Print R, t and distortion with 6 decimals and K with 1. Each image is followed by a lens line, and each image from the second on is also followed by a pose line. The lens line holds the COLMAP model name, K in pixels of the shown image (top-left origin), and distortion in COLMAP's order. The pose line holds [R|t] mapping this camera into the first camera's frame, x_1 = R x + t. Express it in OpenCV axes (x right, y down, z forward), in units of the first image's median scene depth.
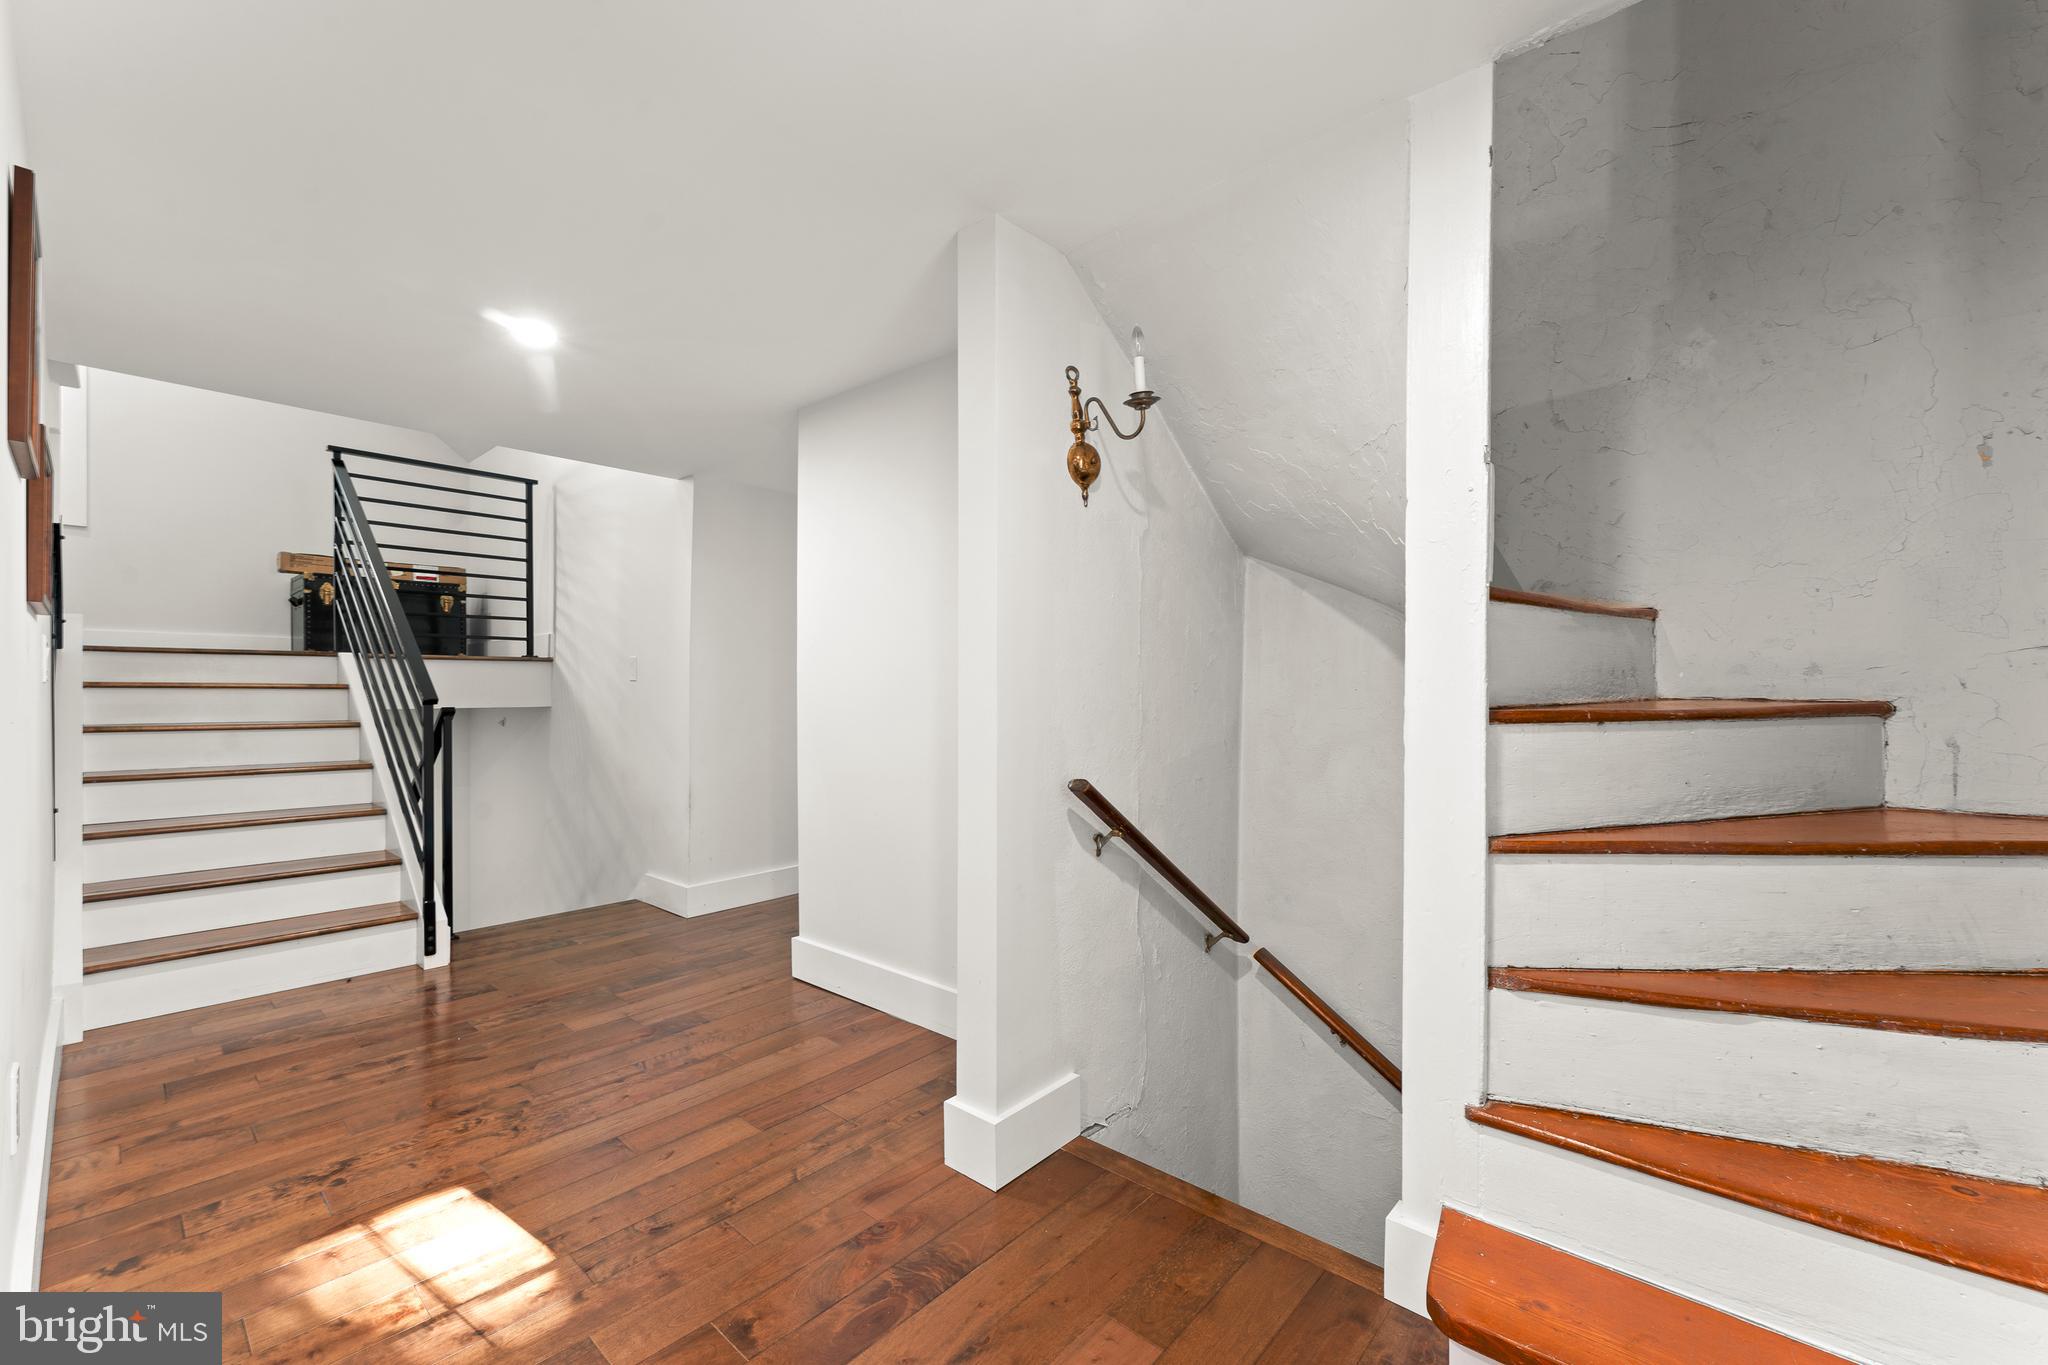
lens RADIAL K [[829.4, 0, 1029.3], [0, 829.4, 690.9], [0, 0, 1]] dist [0.005263, -0.001426]
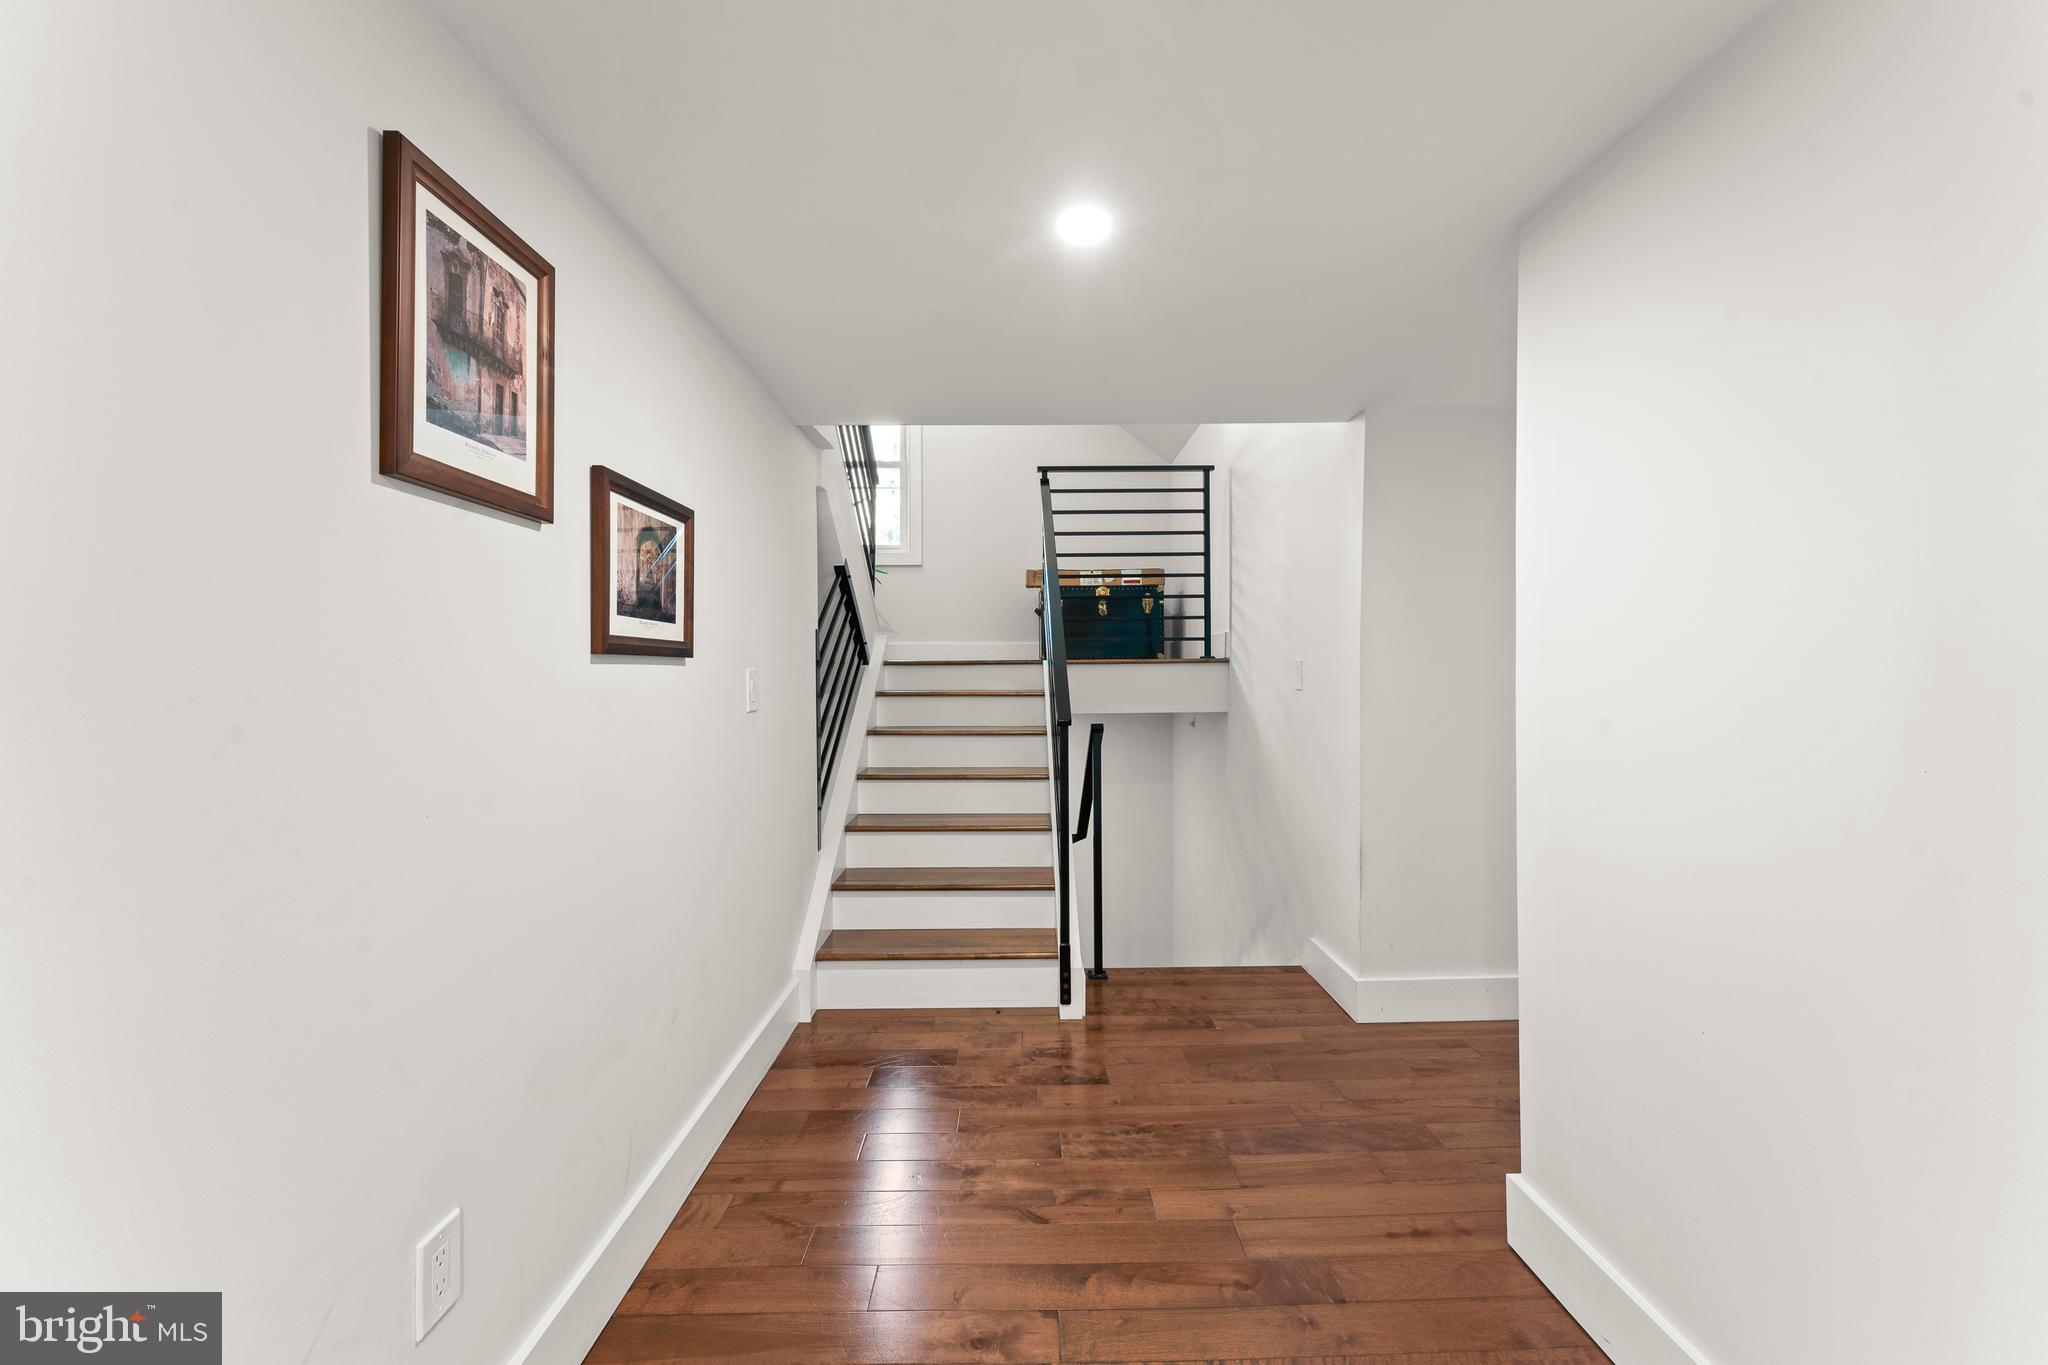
lens RADIAL K [[829.4, 0, 1031.1], [0, 829.4, 674.5], [0, 0, 1]] dist [0.005263, -0.001426]
pose [[0.675858, -0.003115, -0.737025, -0.073708], [0.005056, 0.999987, 0.000410, -0.033252], [0.737015, -0.004003, 0.675865, 0.320783]]
